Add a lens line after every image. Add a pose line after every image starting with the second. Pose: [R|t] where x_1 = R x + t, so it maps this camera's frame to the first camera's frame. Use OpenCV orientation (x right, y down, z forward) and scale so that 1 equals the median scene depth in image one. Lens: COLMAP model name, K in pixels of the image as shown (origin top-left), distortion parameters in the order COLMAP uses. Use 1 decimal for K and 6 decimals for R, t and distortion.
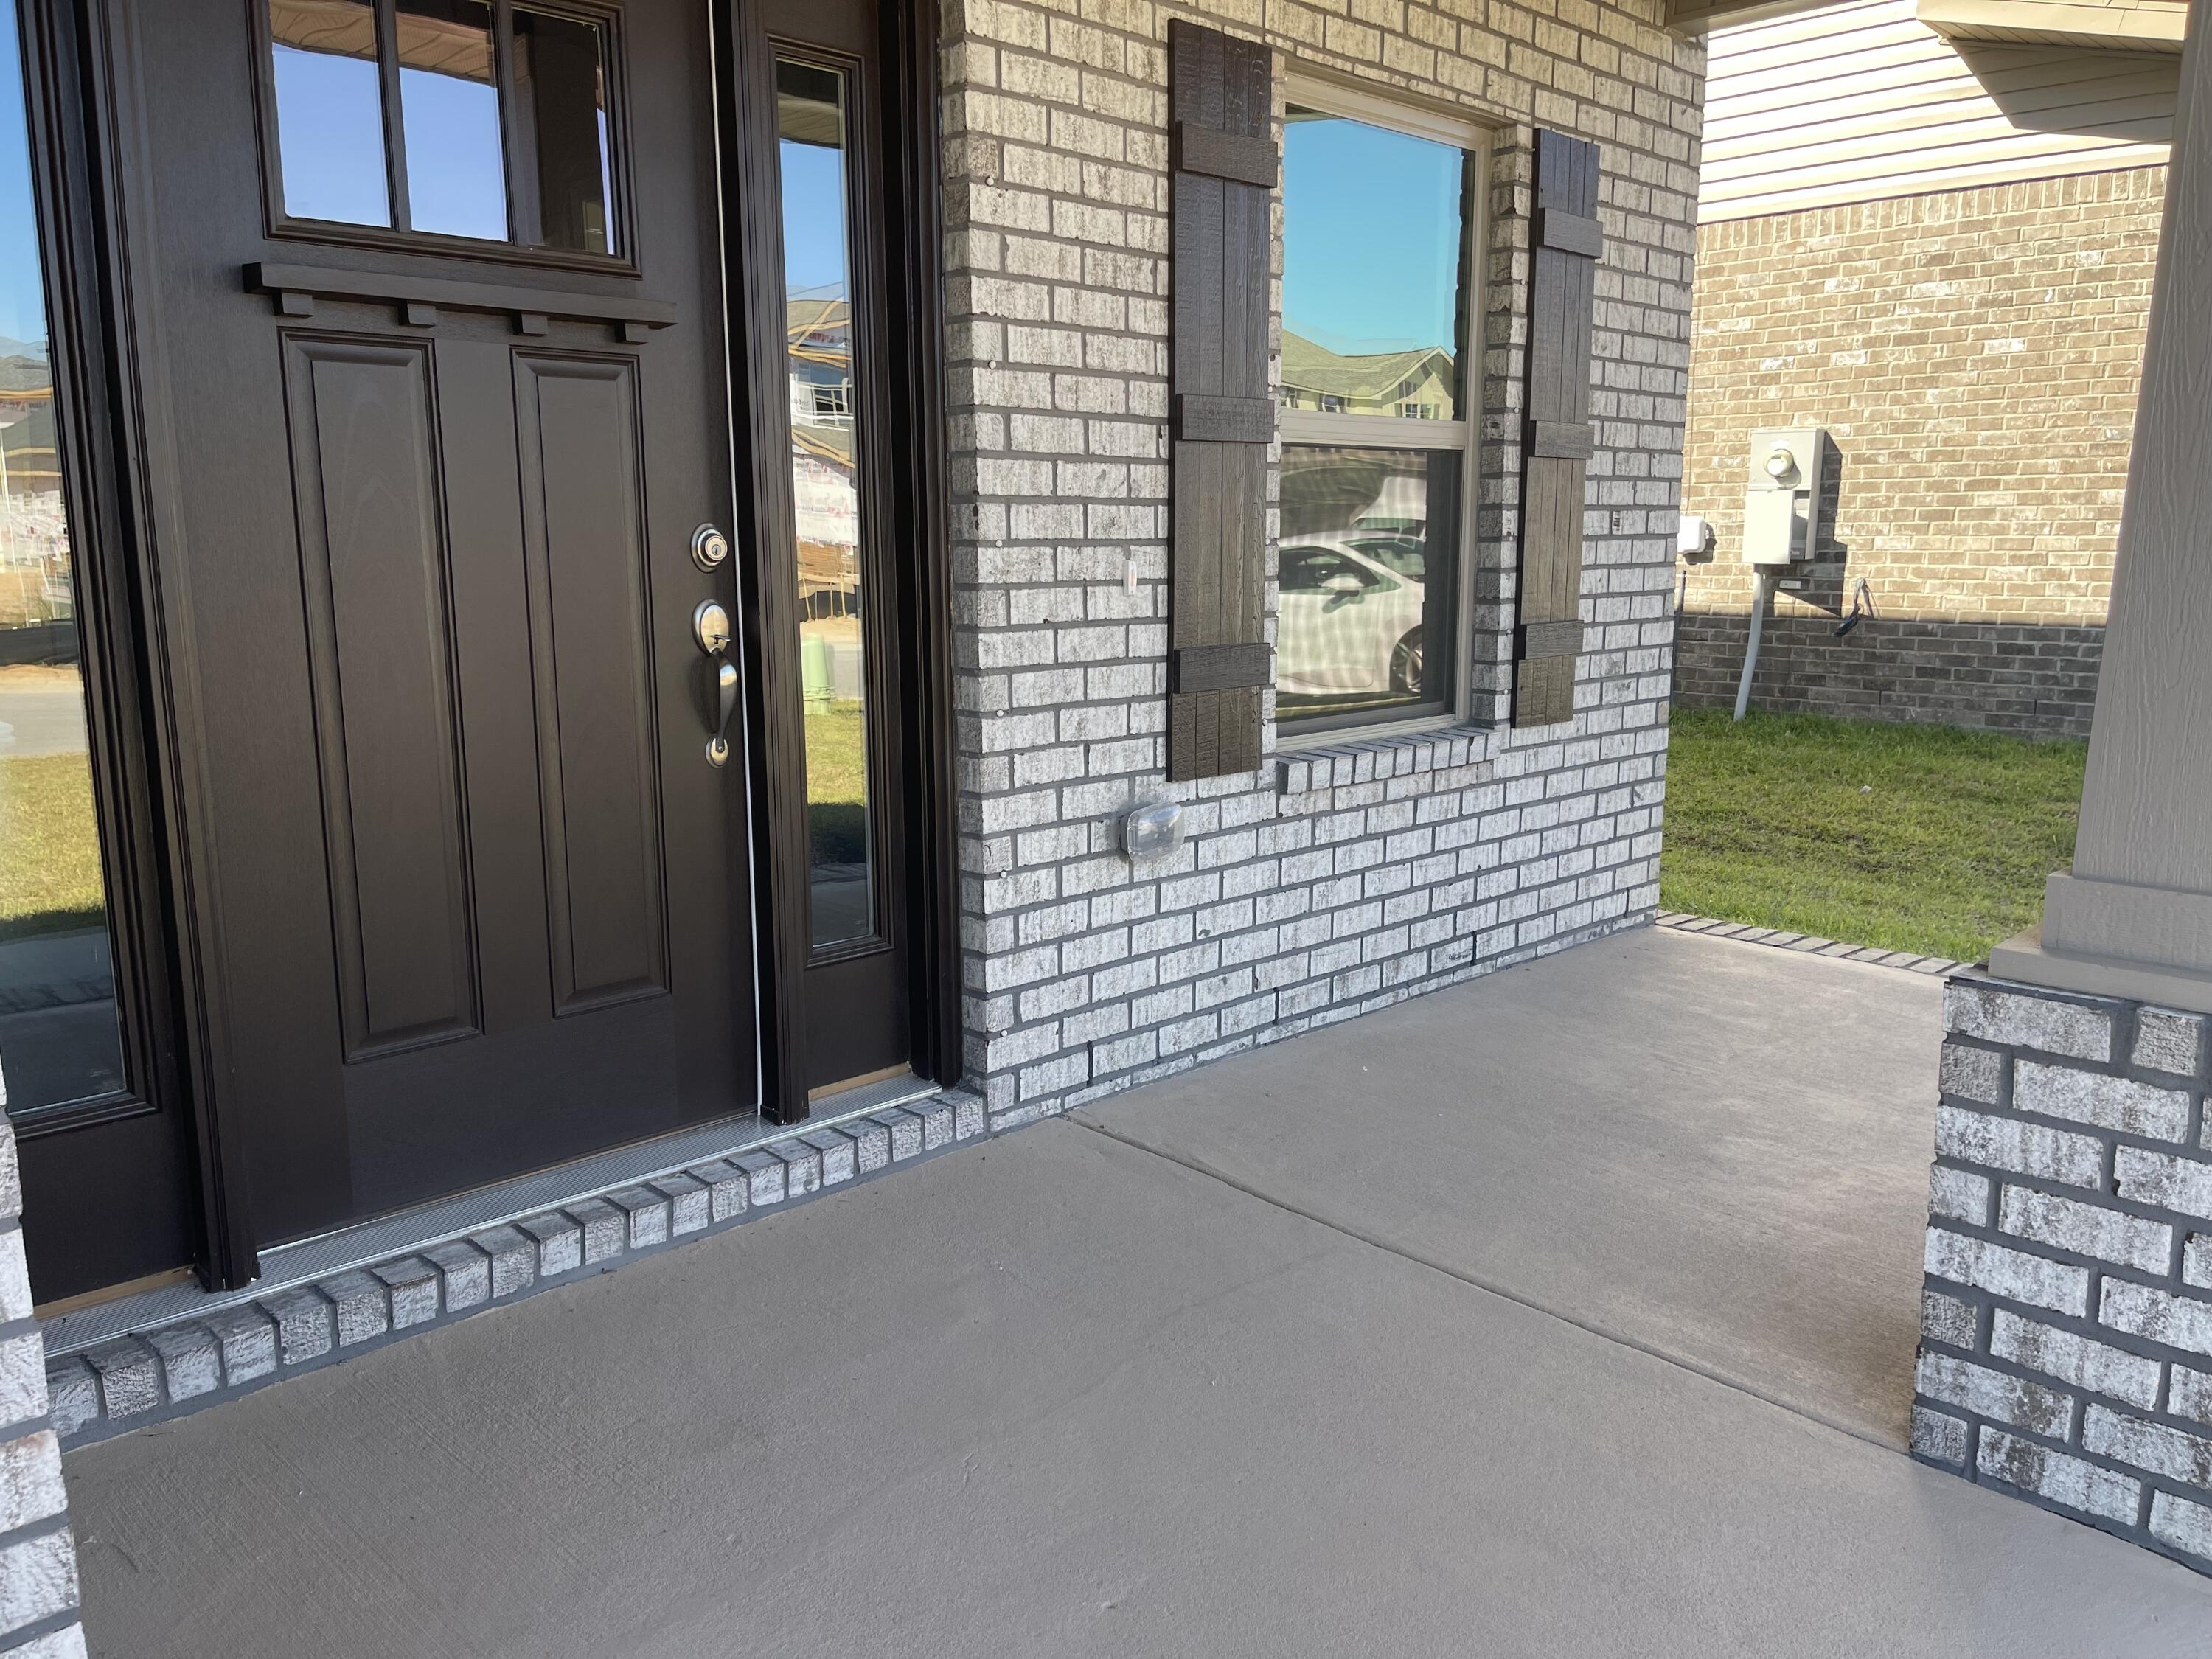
lens RADIAL K [[1672.2, 0, 1113.6], [0, 1672.2, 822.1], [0, 0, 1]] dist [0.041819, -0.042236]
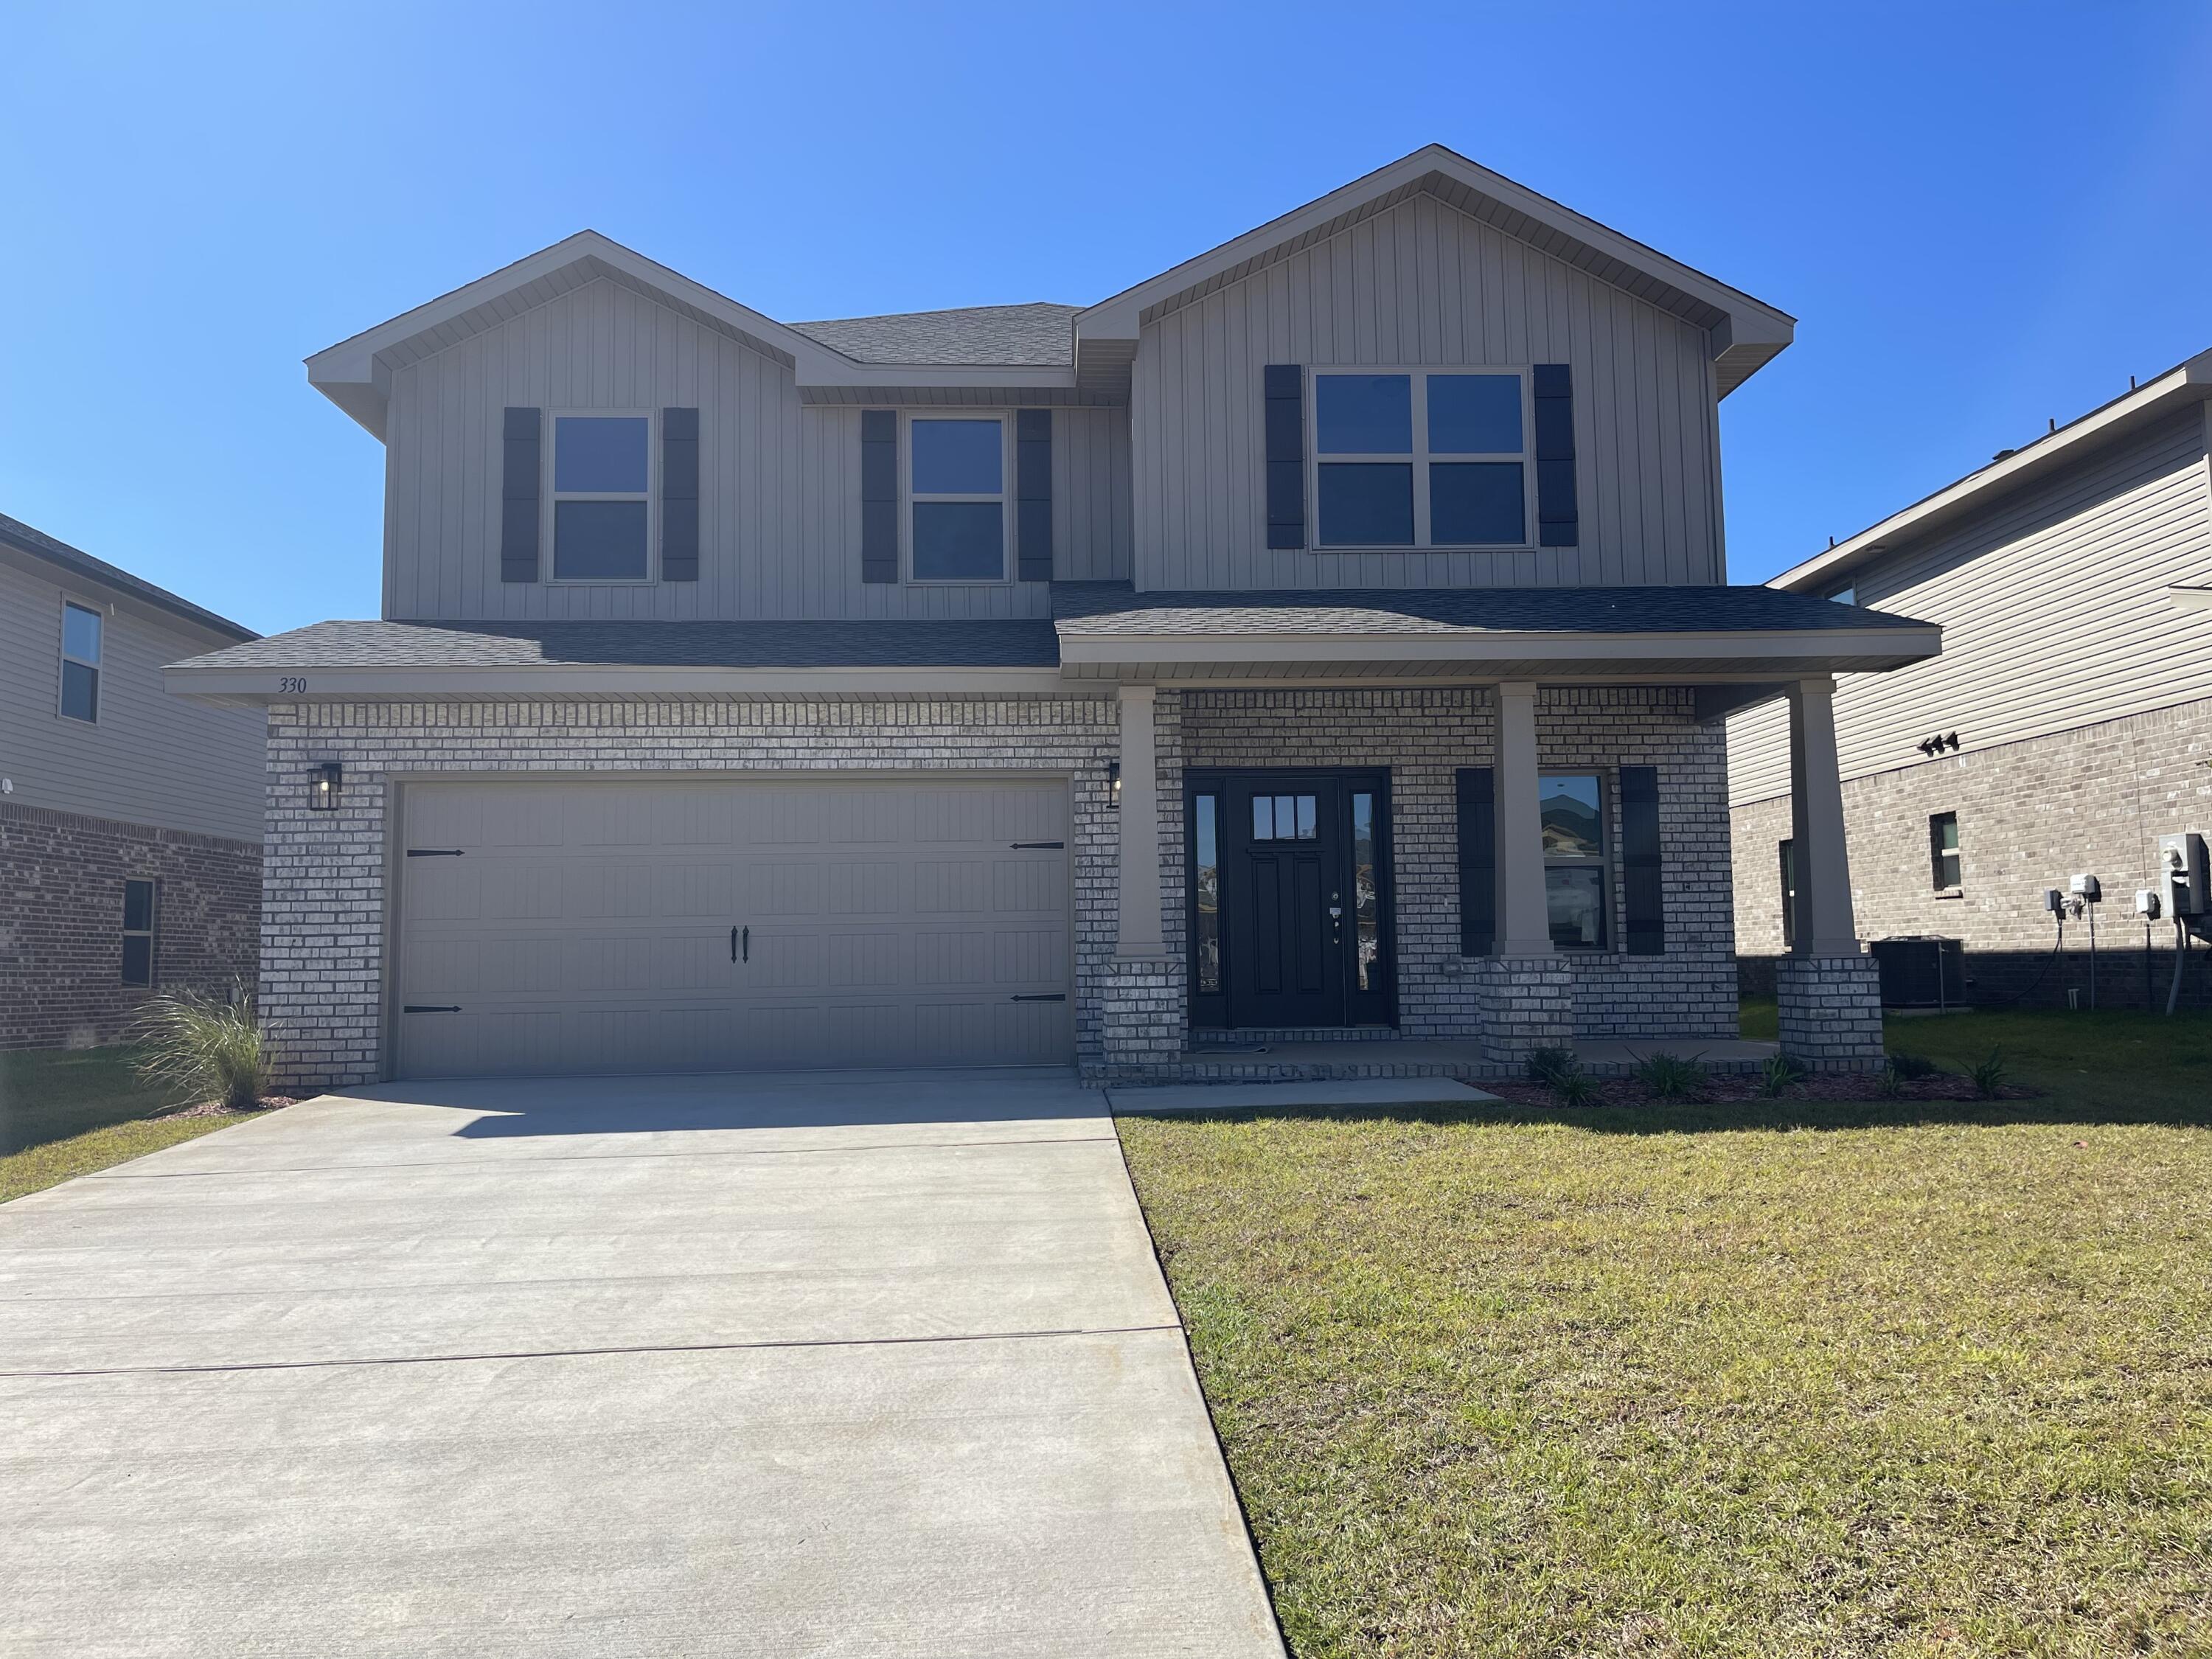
lens RADIAL K [[1672.2, 0, 1108.4], [0, 1672.2, 826.5], [0, 0, 1]] dist [0.041819, -0.042236]
pose [[0.733896, -0.060677, -0.676546, 1.602438], [-0.108916, 0.972603, -0.205378, 0.438093], [0.670473, 0.224413, 0.707181, -1.794410]]
